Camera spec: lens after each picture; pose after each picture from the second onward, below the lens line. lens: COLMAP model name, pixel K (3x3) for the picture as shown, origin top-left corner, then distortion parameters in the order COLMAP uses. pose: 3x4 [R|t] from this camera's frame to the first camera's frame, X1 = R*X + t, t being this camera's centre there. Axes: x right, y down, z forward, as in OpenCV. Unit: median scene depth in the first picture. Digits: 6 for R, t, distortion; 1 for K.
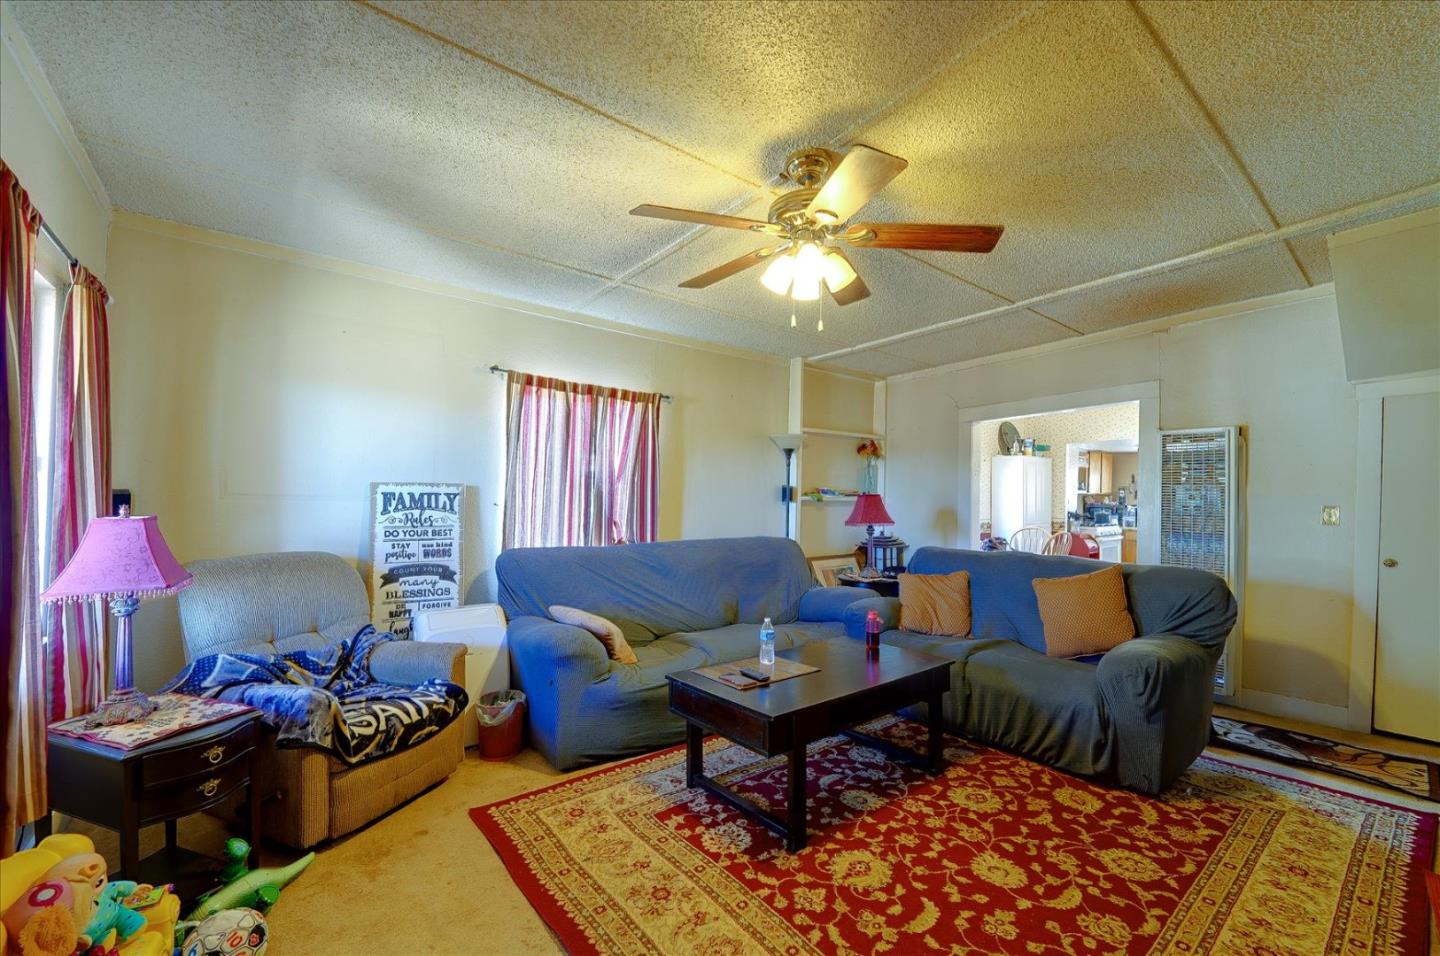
lens RADIAL K [[600.2, 0, 720.6], [0, 600.2, 480.1], [0, 0, 1]] dist [-0.007162, 0.000043]
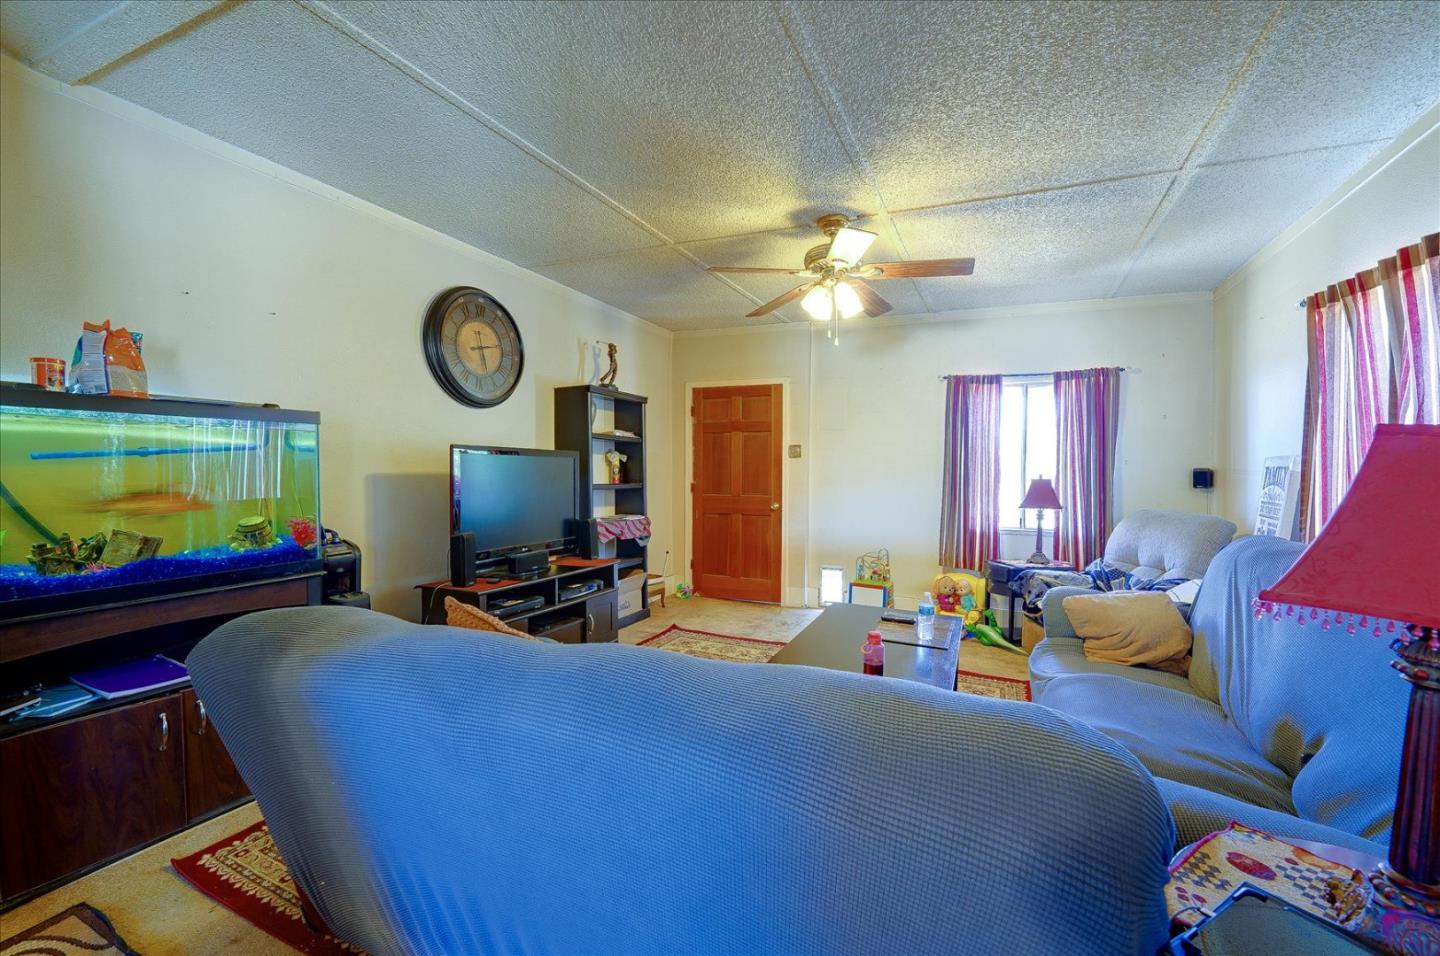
lens RADIAL K [[591.8, 0, 722.2], [0, 591.8, 484.2], [0, 0, 1]] dist [-0.001660, -0.000388]
pose [[-0.900756, -0.006417, -0.434278, 1.062764], [-0.007359, 0.999973, 0.000488, 0.086419], [0.434264, 0.003636, -0.900779, 2.327825]]
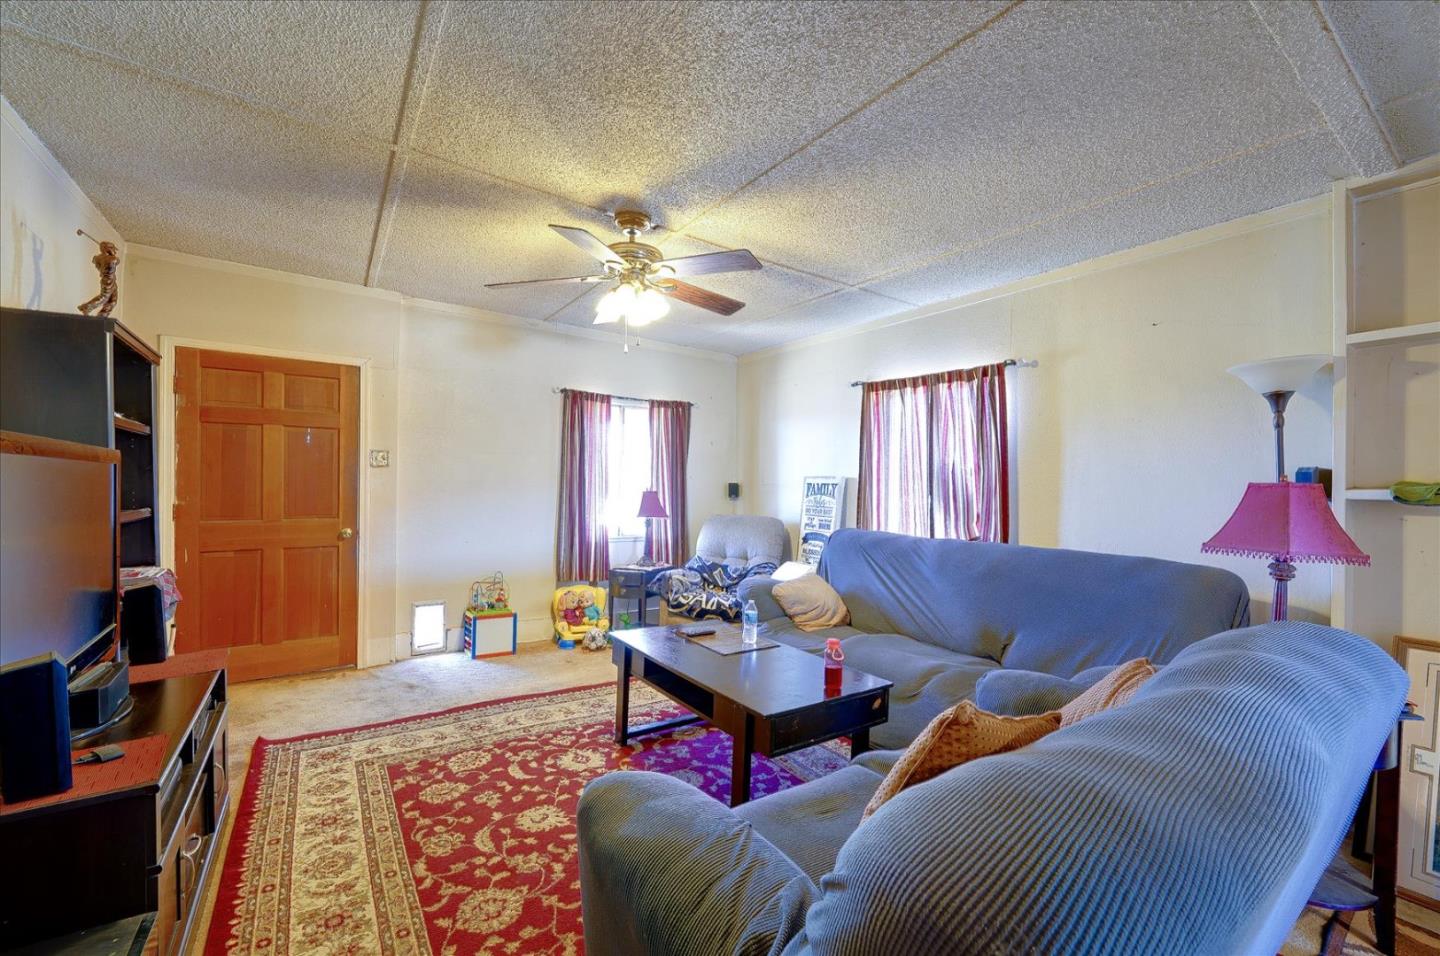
lens RADIAL K [[600.2, 0, 720.6], [0, 600.2, 480.1], [0, 0, 1]] dist [-0.007162, 0.000043]
pose [[-0.088246, -0.015660, -0.995976, 1.531724], [0.008653, 0.999827, -0.016487, 0.055676], [0.996061, -0.010073, -0.088095, 1.426758]]
